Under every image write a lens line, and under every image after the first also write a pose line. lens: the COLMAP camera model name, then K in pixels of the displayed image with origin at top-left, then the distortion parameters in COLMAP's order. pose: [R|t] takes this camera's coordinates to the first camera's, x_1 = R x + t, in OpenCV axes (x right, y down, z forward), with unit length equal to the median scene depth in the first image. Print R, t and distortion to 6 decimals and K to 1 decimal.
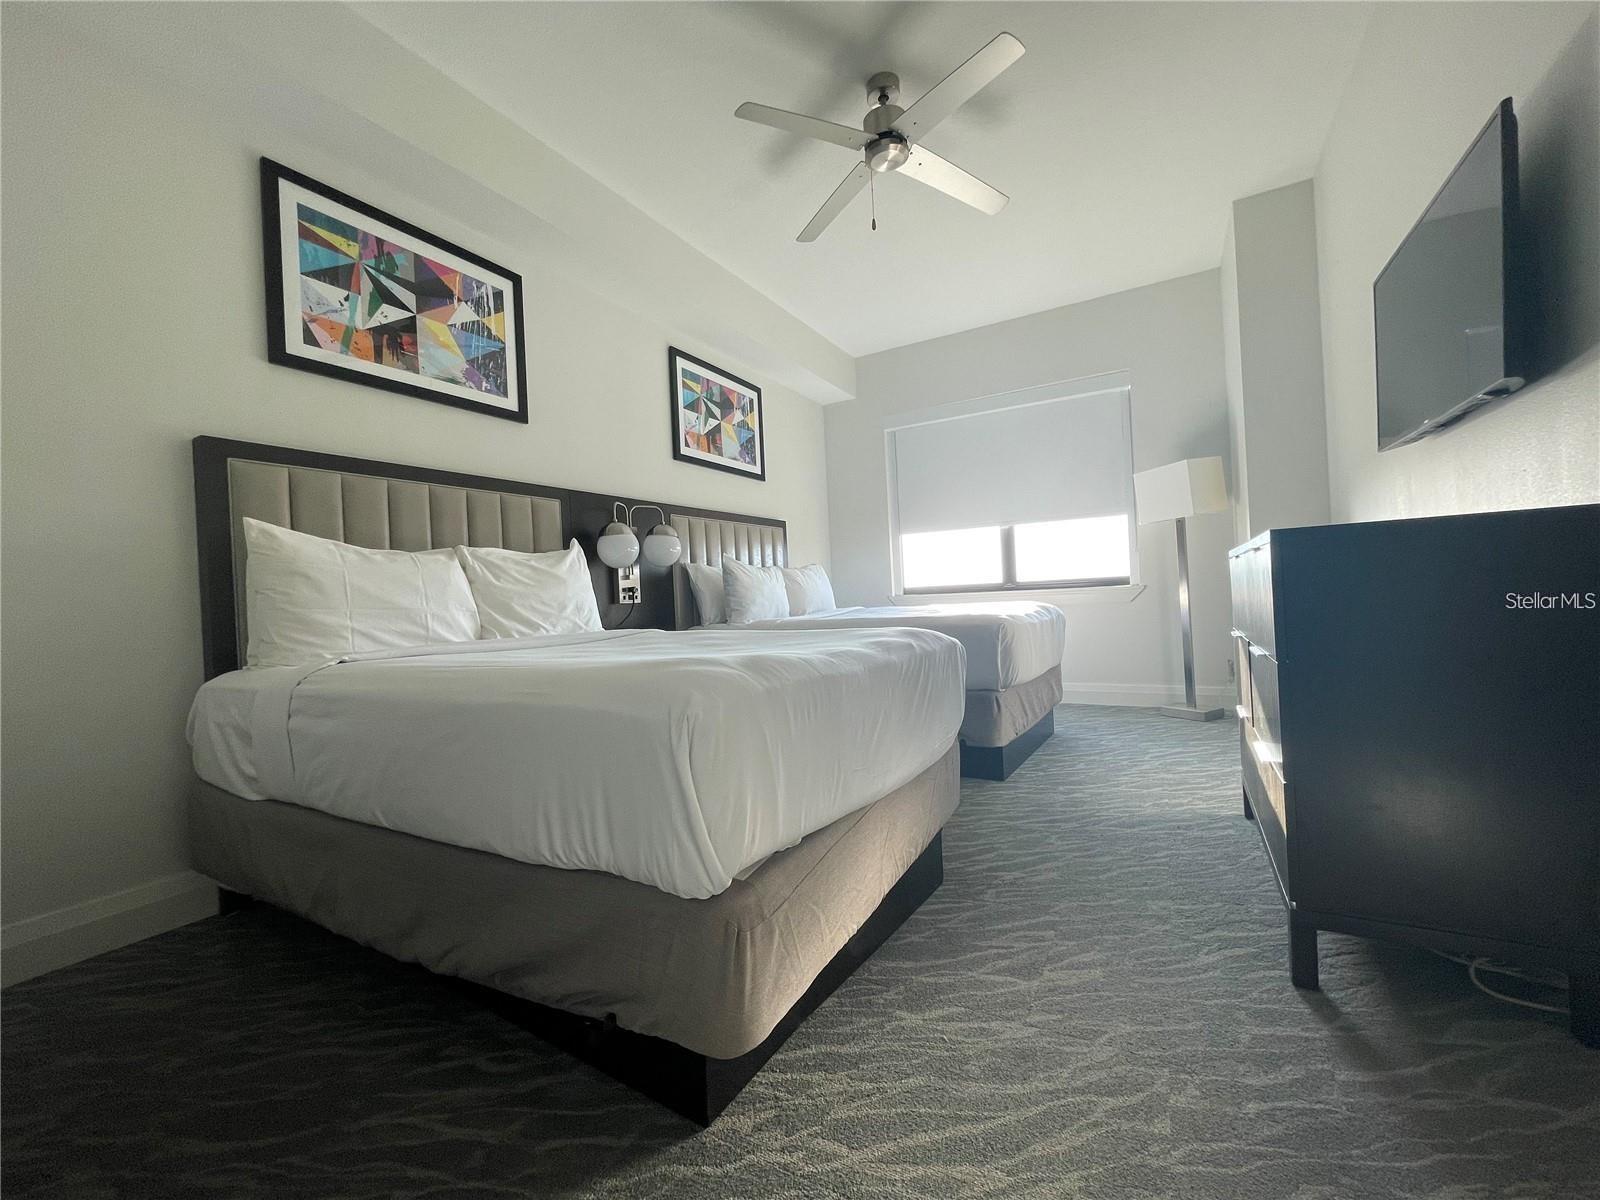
lens RADIAL K [[646.5, 0, 798.3], [0, 646.5, 599.2], [0, 0, 1]] dist [-0.001247, -0.000036]
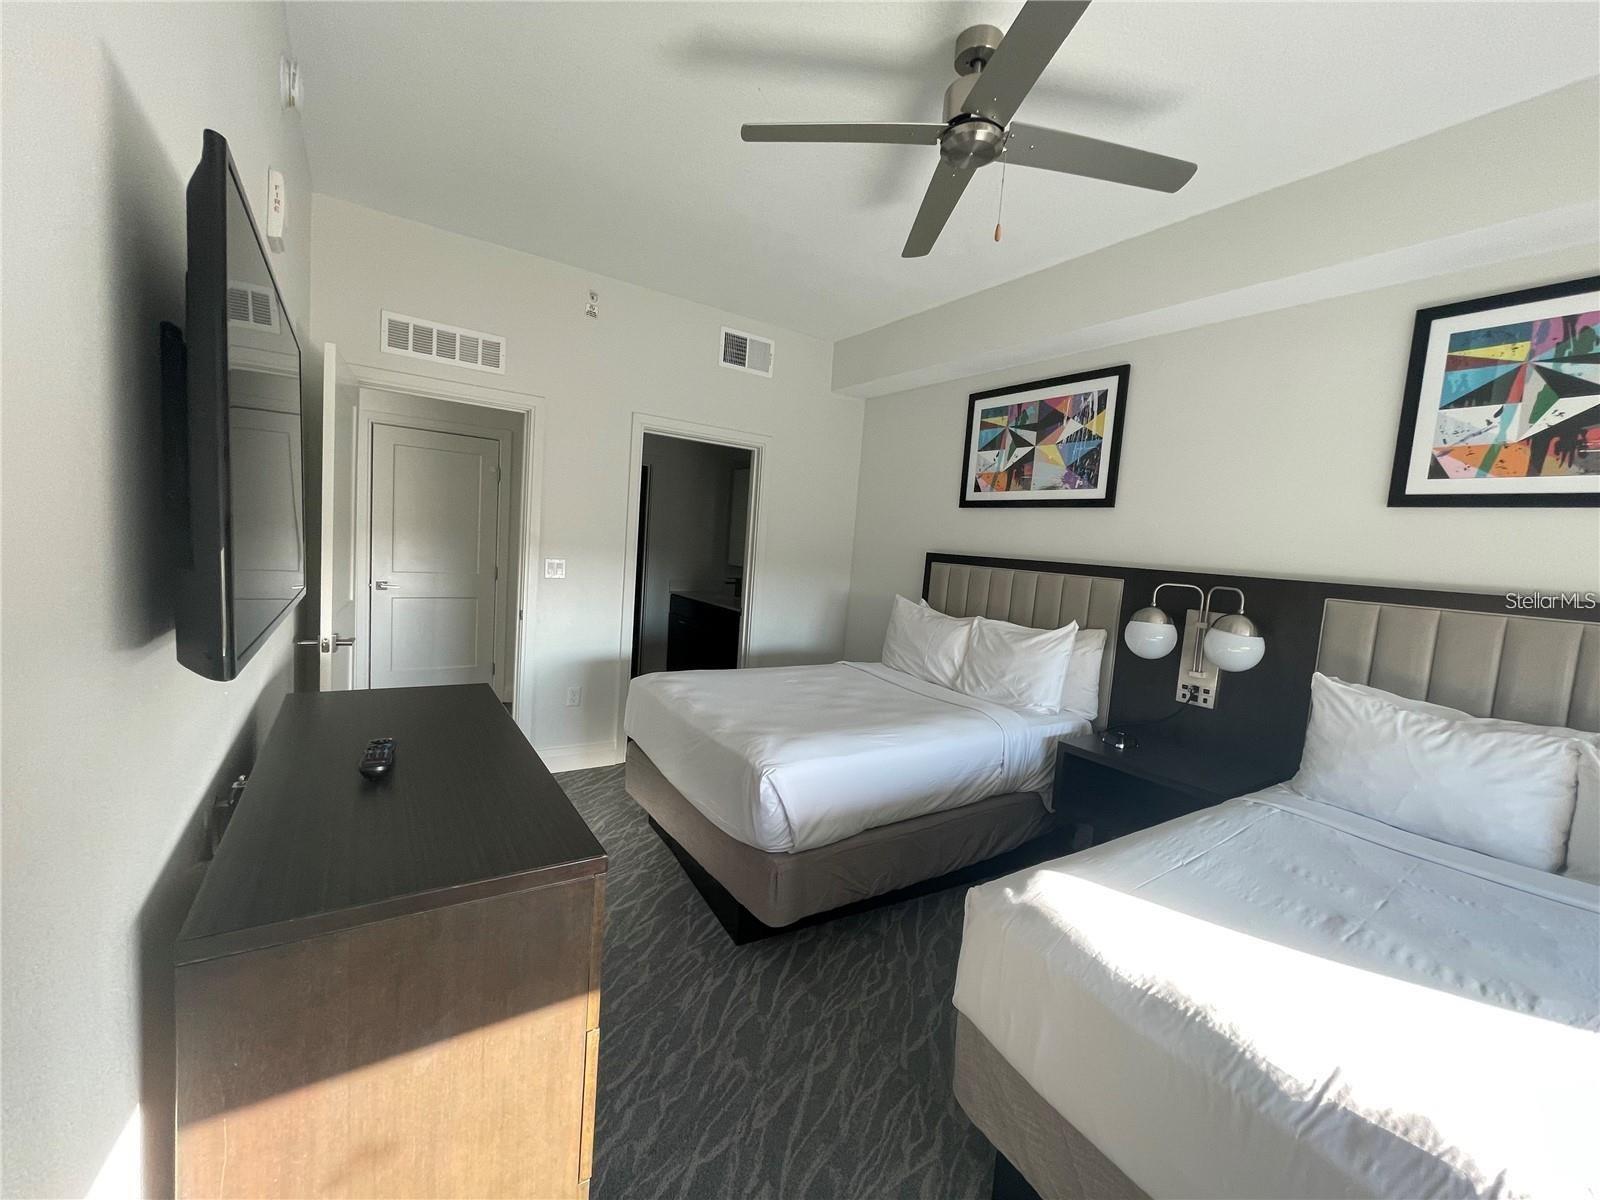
lens RADIAL K [[646.5, 0, 798.3], [0, 646.5, 599.2], [0, 0, 1]] dist [-0.001247, -0.000036]
pose [[-0.443240, 0.100300, -0.890774, 0.856369], [-0.049109, 0.989511, 0.135854, -0.268618], [0.895057, 0.103961, -0.433665, 1.128595]]
